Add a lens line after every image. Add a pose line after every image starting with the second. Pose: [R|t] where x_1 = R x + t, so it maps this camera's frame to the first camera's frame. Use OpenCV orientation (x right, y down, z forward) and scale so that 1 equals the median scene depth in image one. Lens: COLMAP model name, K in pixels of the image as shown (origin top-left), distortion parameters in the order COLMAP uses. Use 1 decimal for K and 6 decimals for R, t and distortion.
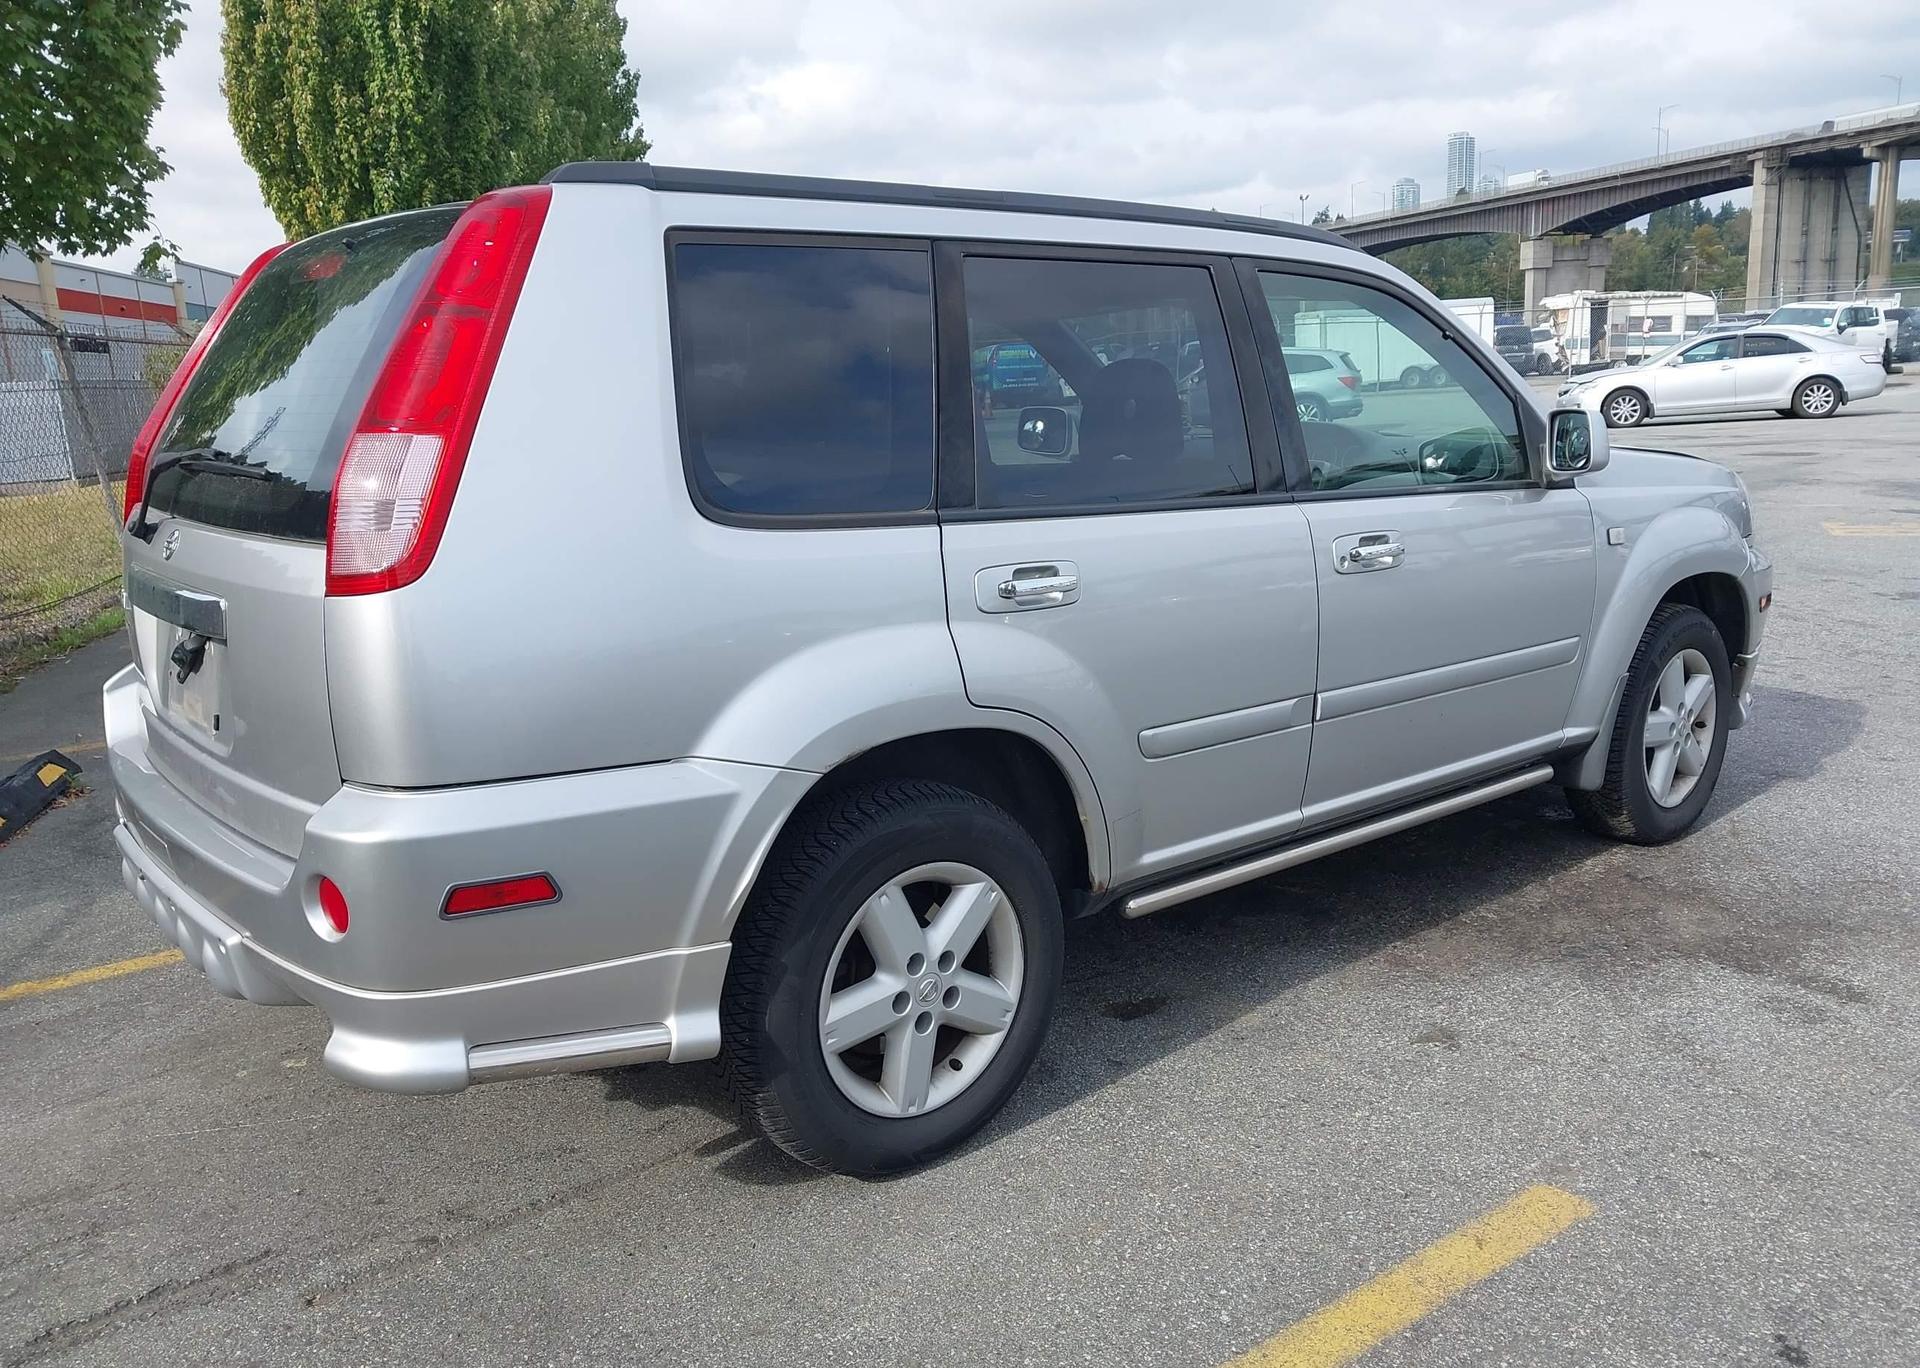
lens RADIAL K [[1511.5, 0, 965.1], [0, 1511.5, 690.0], [0, 0, 1]] dist [0.029685, -0.034234]
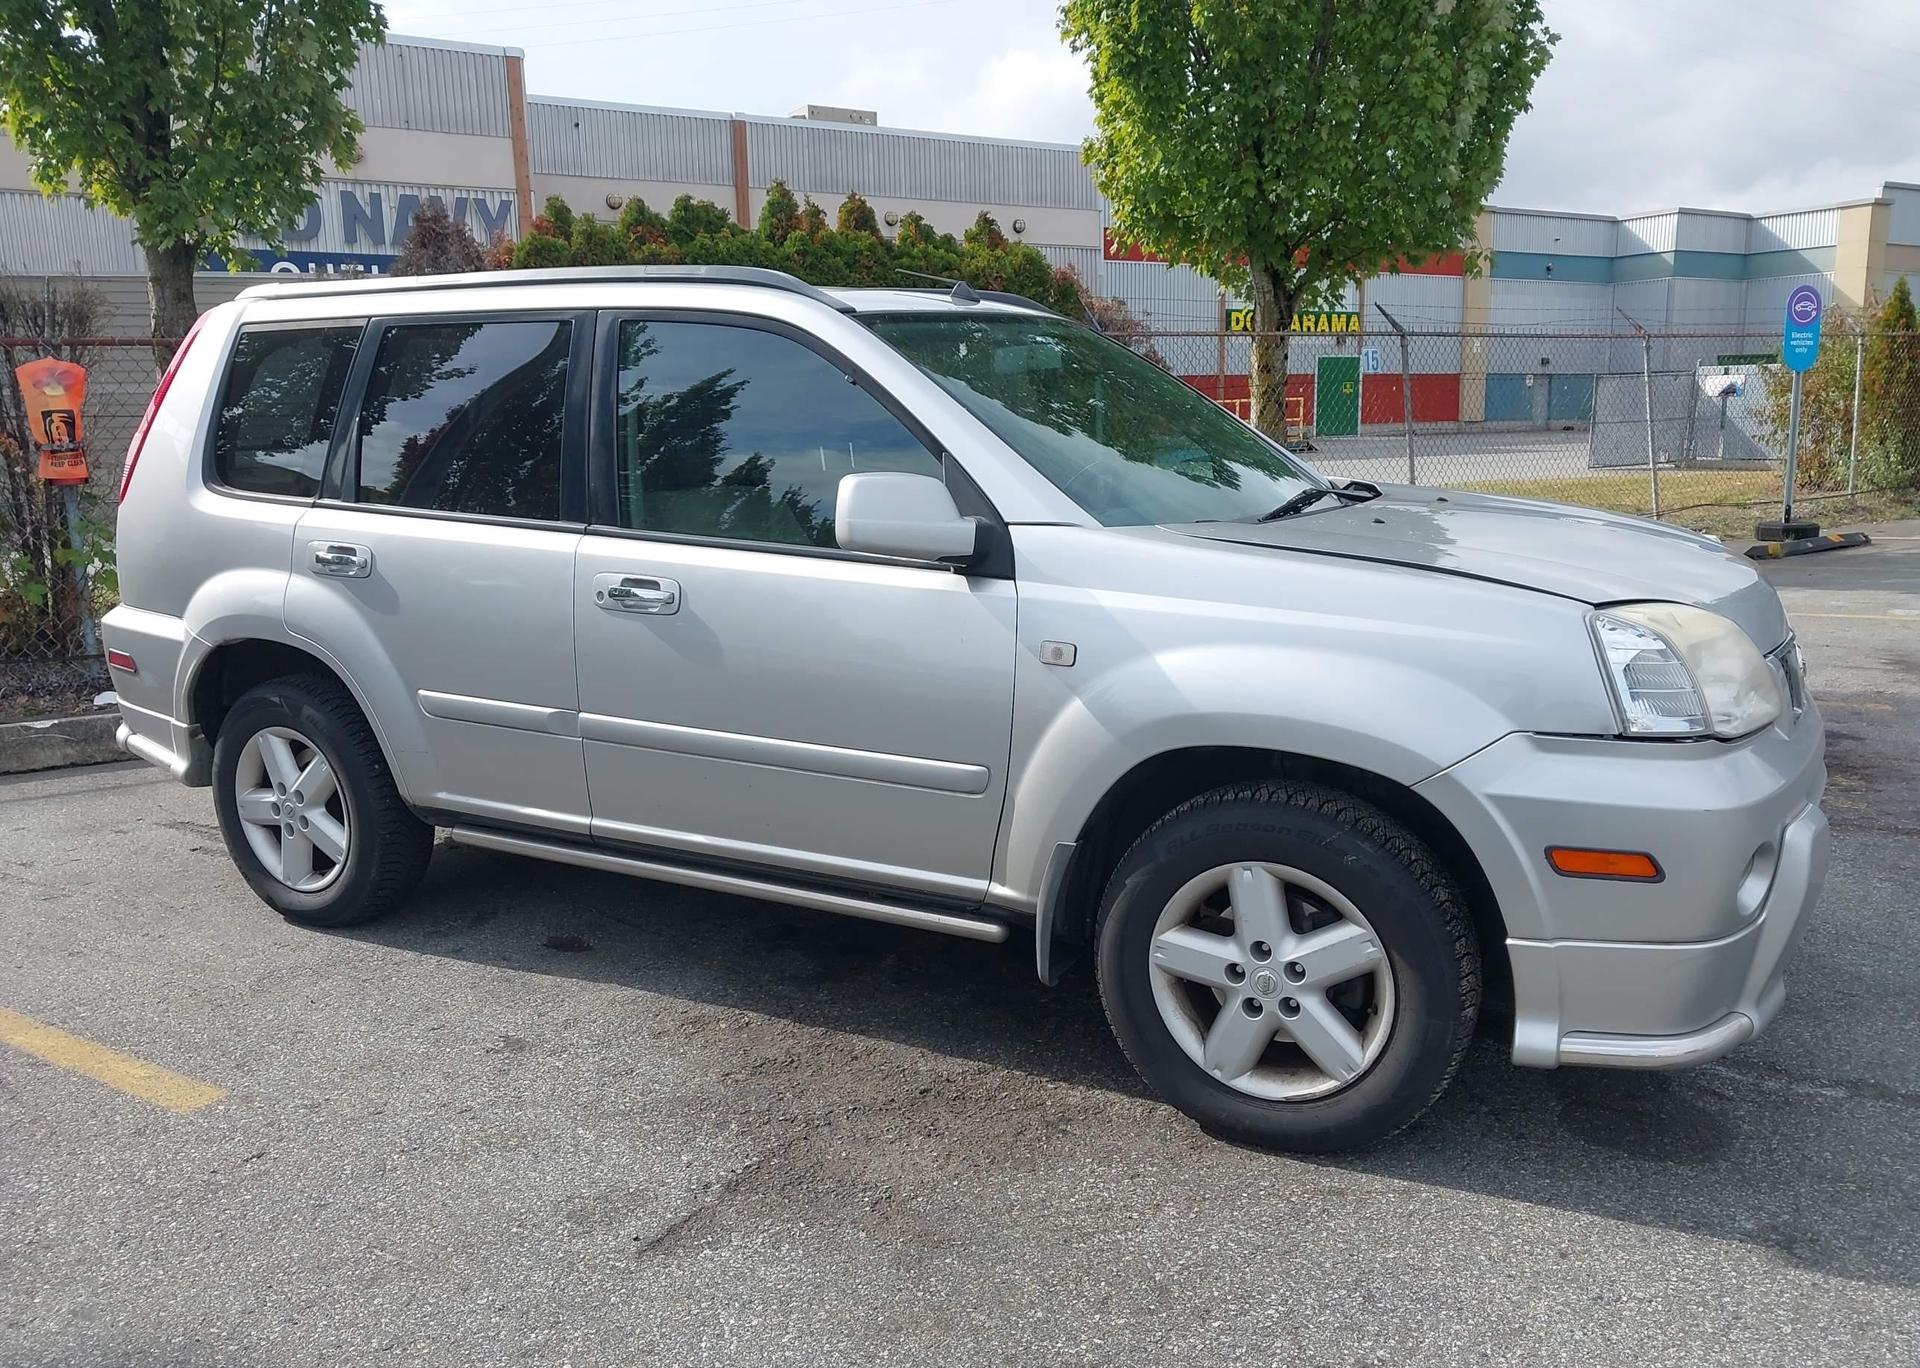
lens RADIAL K [[1511.5, 0, 964.7], [0, 1511.5, 685.3], [0, 0, 1]] dist [0.029685, -0.034234]
pose [[0.367772, 0.200431, -0.908059, 0.438051], [-0.185527, 0.972679, 0.139554, -0.072782], [0.911221, 0.117146, 0.394910, 0.272860]]
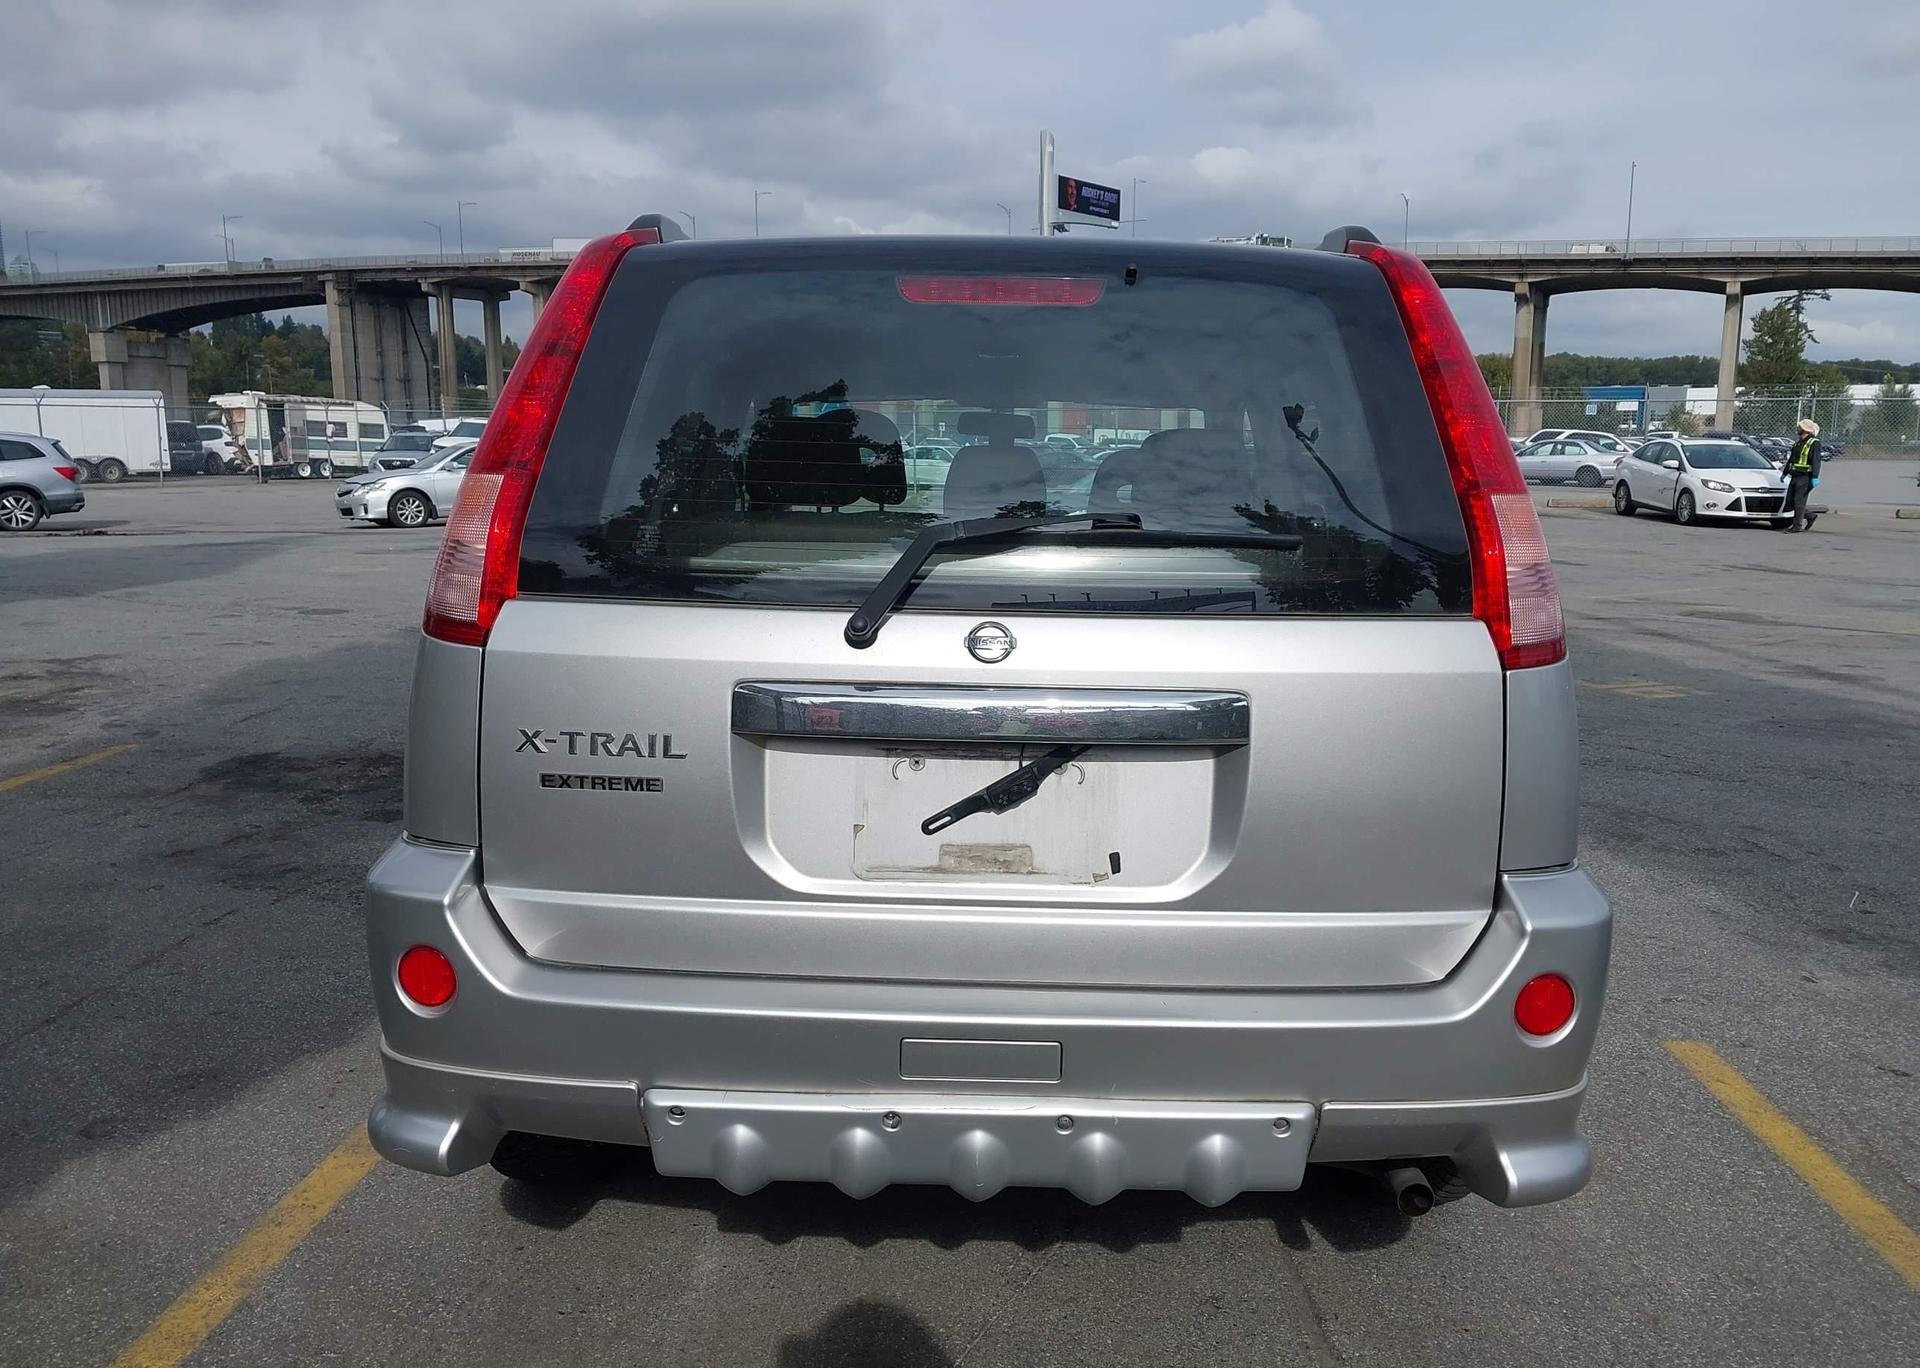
lens RADIAL K [[1511.5, 0, 957.8], [0, 1511.5, 683.5], [0, 0, 1]] dist [0.029685, -0.034234]
pose [[0.654615, -0.068889, 0.752817, -0.290700], [0.121857, 0.992432, -0.015145, -0.016976], [-0.746076, 0.101650, 0.658056, 0.142127]]
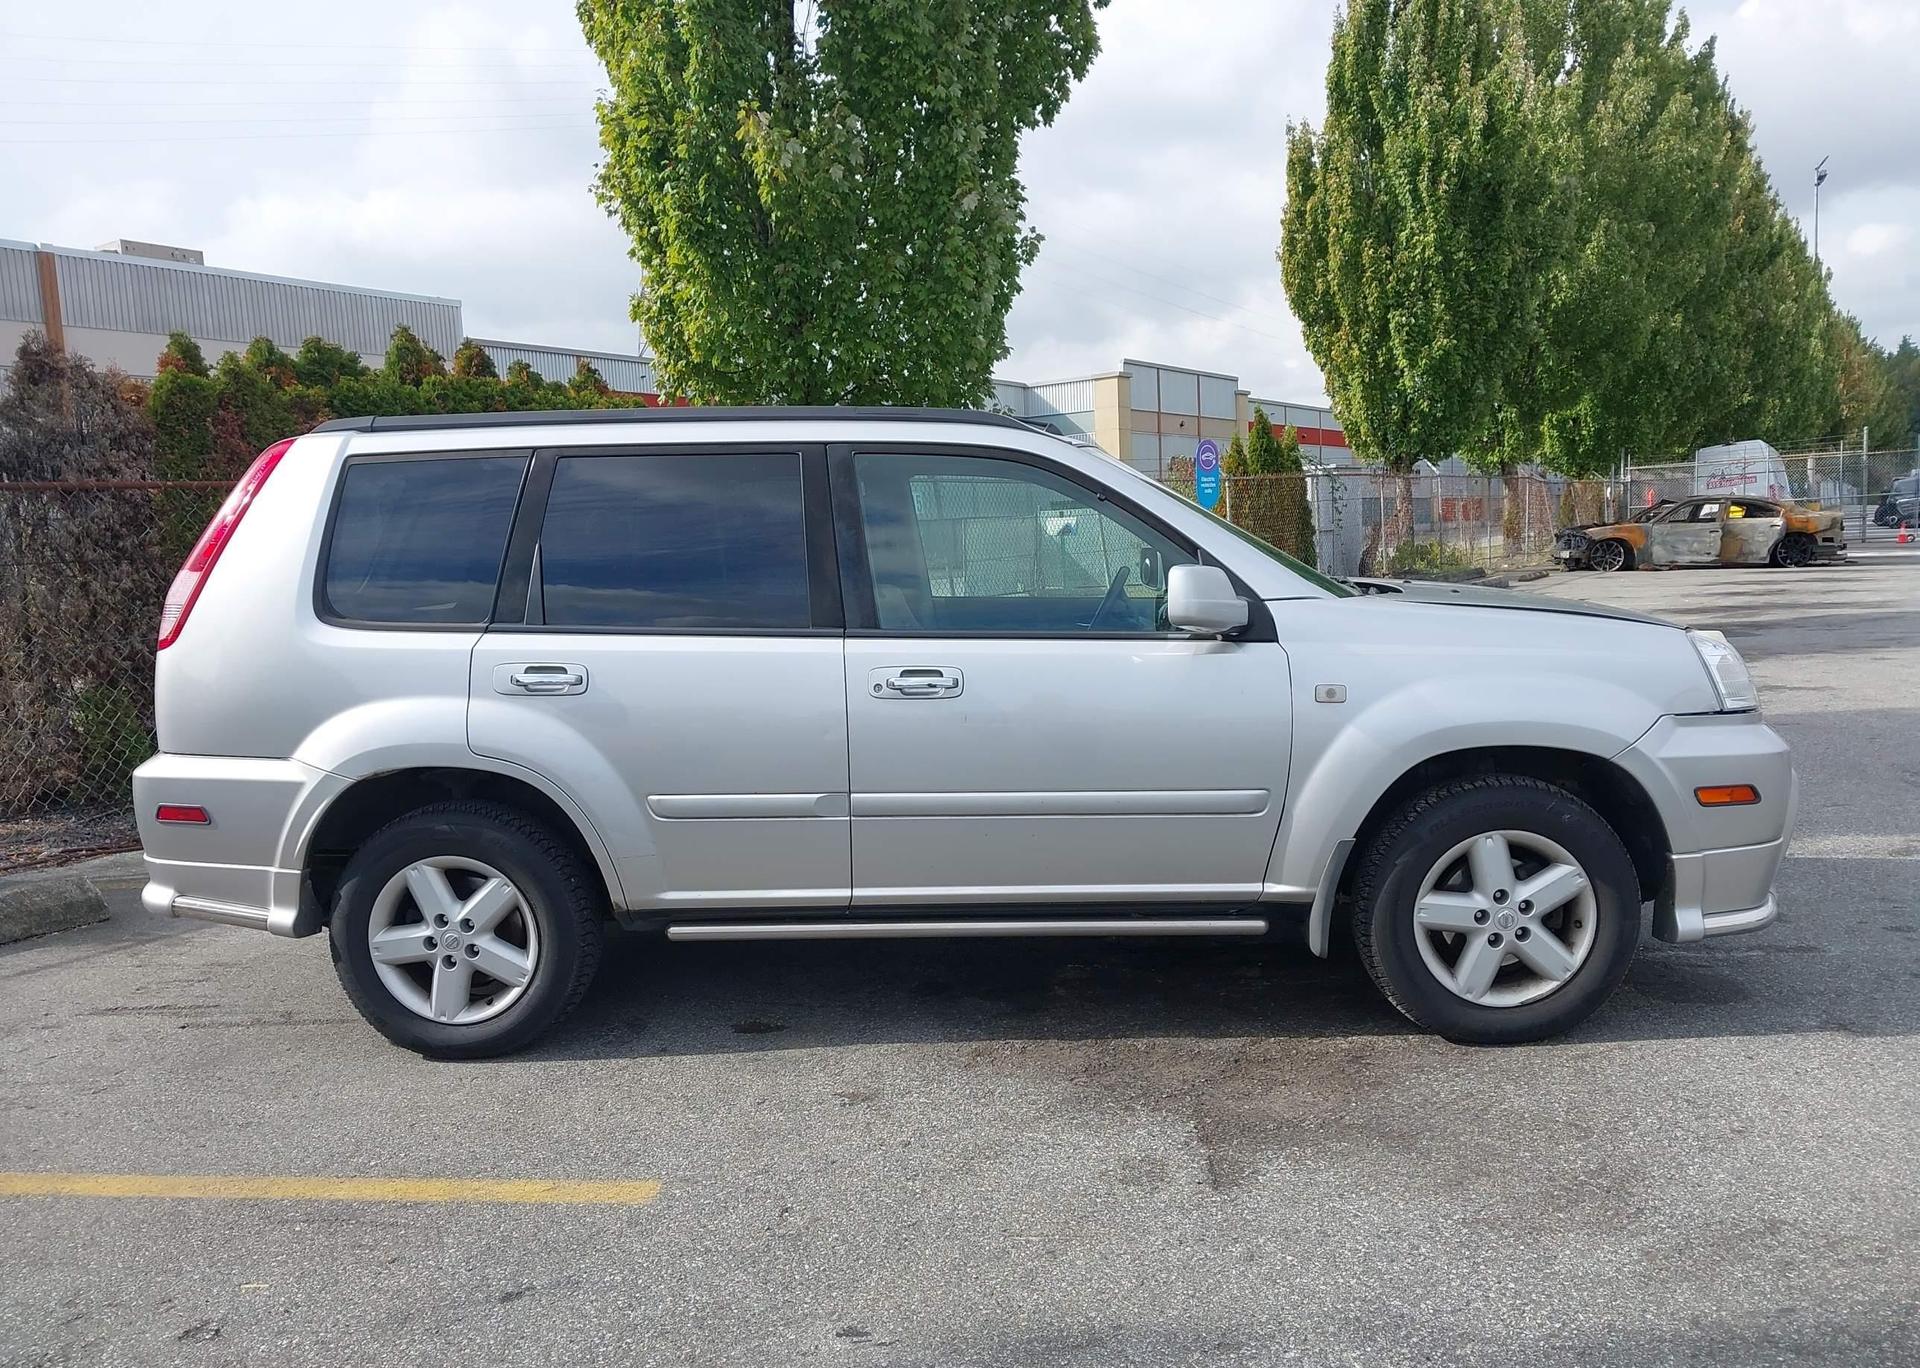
lens RADIAL K [[1511.5, 0, 978.8], [0, 1511.5, 678.0], [0, 0, 1]] dist [0.029685, -0.034234]
pose [[0.732886, 0.071965, -0.676535, 0.372015], [-0.124806, 0.991736, -0.029708, -0.022049], [0.668806, 0.106209, 0.735811, 0.056209]]
